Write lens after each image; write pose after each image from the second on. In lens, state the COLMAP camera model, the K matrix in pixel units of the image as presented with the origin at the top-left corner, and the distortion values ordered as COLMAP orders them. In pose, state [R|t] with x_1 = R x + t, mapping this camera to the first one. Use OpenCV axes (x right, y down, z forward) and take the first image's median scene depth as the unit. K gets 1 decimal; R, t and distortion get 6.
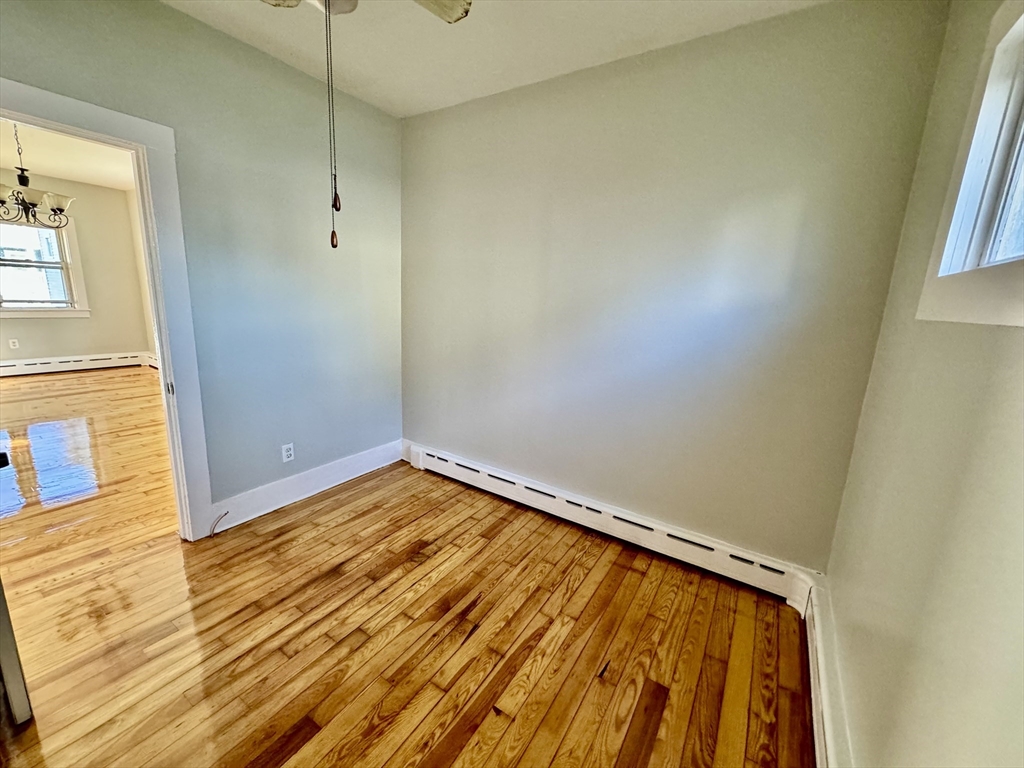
lens RADIAL K [[407.8, 0, 511.5], [0, 407.8, 382.1], [0, 0, 1]] dist [0.000838, 0.000012]
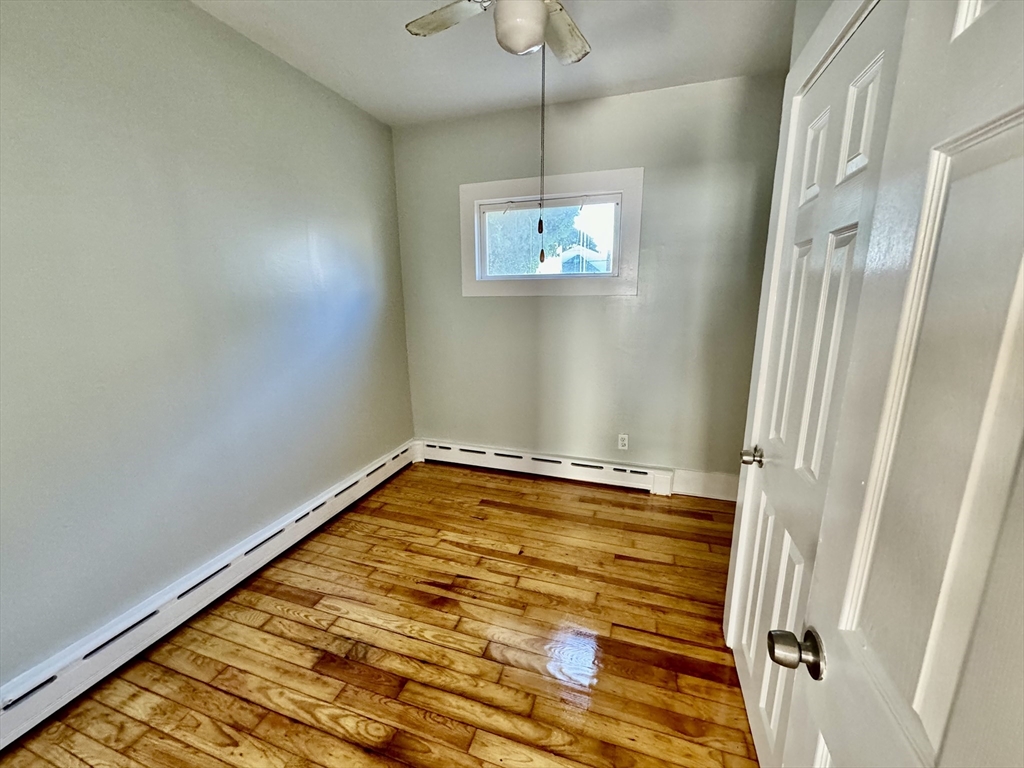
lens RADIAL K [[407.8, 0, 510.4], [0, 407.8, 382.3], [0, 0, 1]] dist [0.000838, 0.000012]
pose [[-0.251092, -0.249585, 0.935233, -1.022283], [0.195906, 0.933088, 0.301610, -0.236384], [-0.947931, 0.258949, -0.185396, 0.873099]]
